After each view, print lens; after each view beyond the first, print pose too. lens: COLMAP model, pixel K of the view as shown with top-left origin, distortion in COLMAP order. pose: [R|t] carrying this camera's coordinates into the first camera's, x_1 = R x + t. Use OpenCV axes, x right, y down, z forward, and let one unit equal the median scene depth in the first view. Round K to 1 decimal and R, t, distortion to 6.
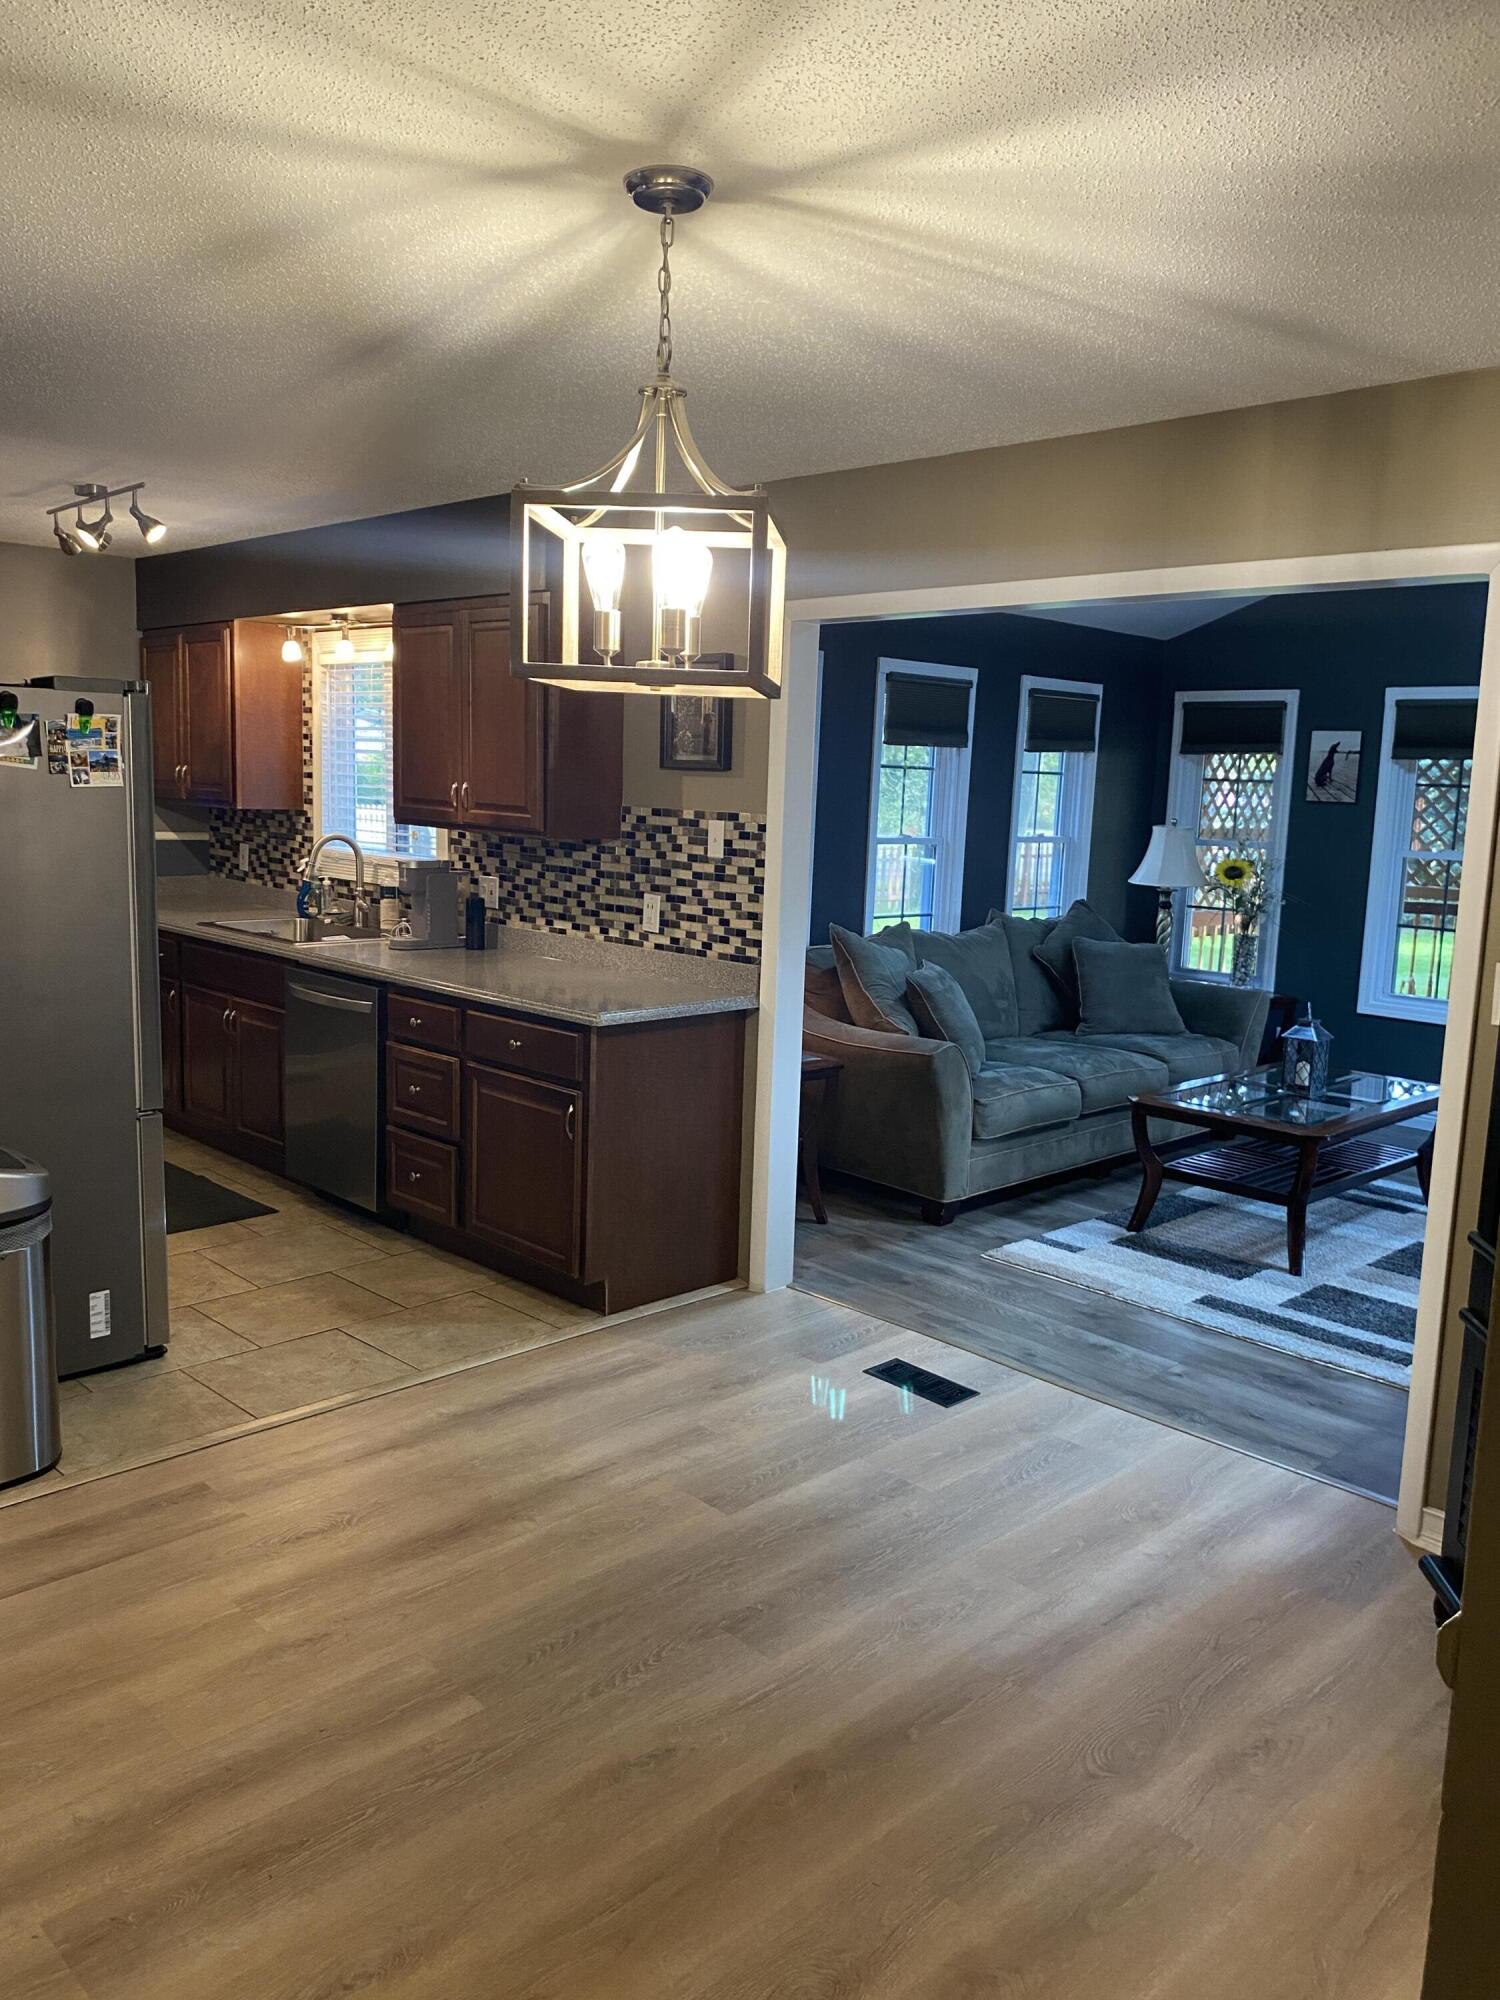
lens RADIAL K [[1524.8, 0, 750.0], [0, 1524.8, 1000.0], [0, 0, 1]] dist [0.071722, -0.110975]
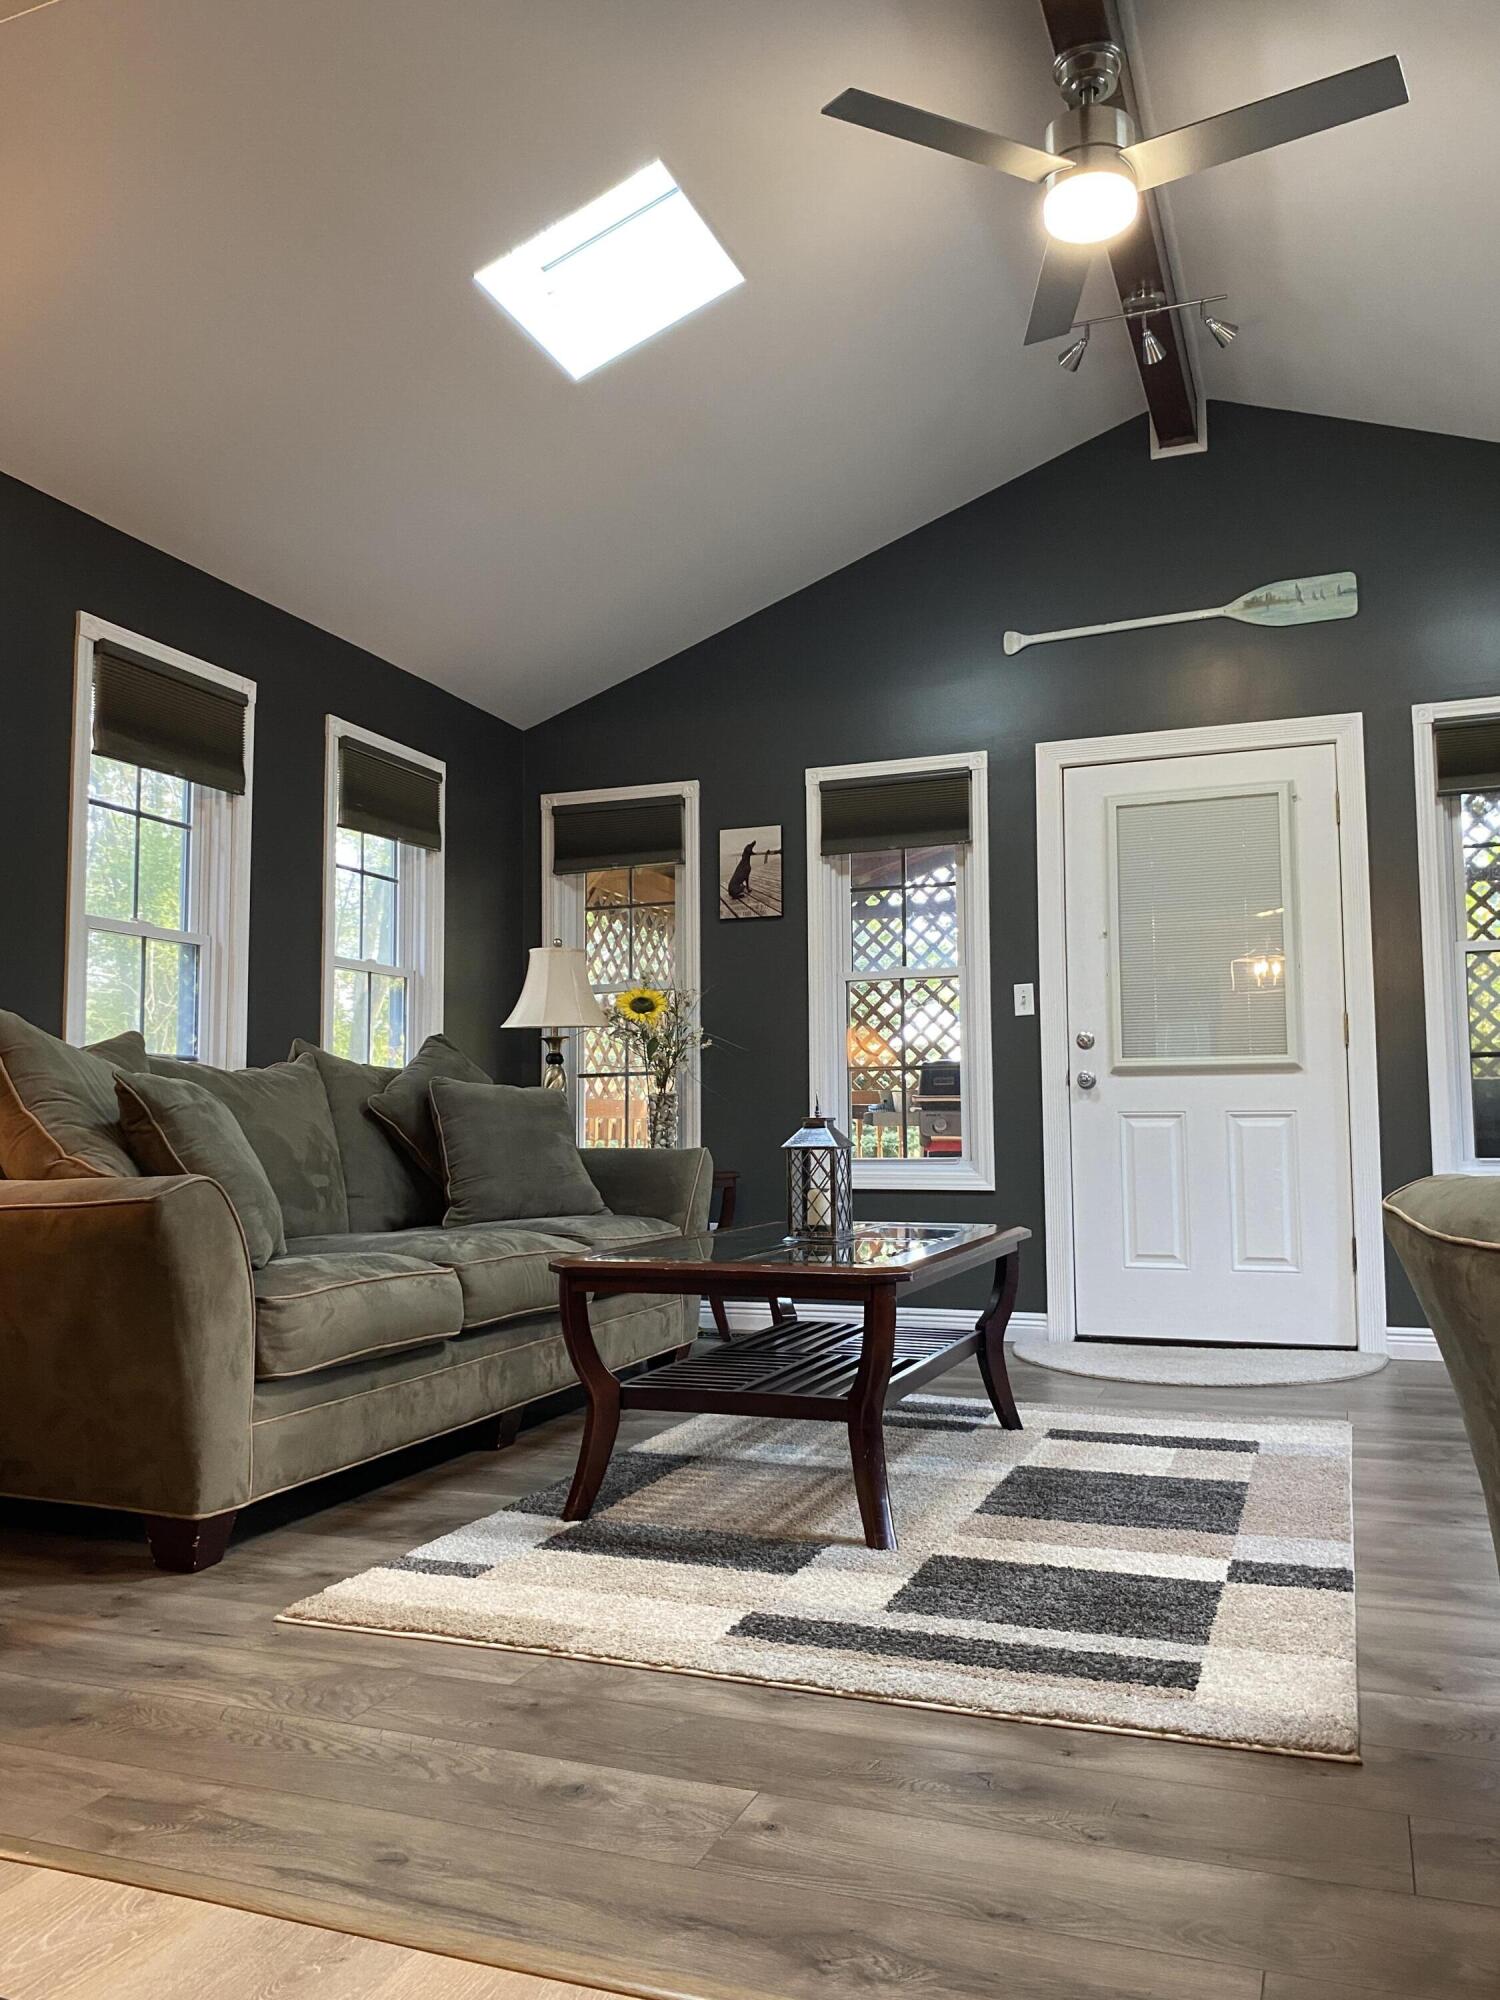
lens RADIAL K [[1497.9, 0, 759.4], [0, 1497.9, 1027.6], [0, 0, 1]] dist [0.077673, -0.088931]
pose [[0.905585, -0.011037, 0.424021, 0.086456], [0.099996, 0.977040, -0.188132, 0.089118], [-0.412209, 0.212770, 0.885897, 0.471592]]
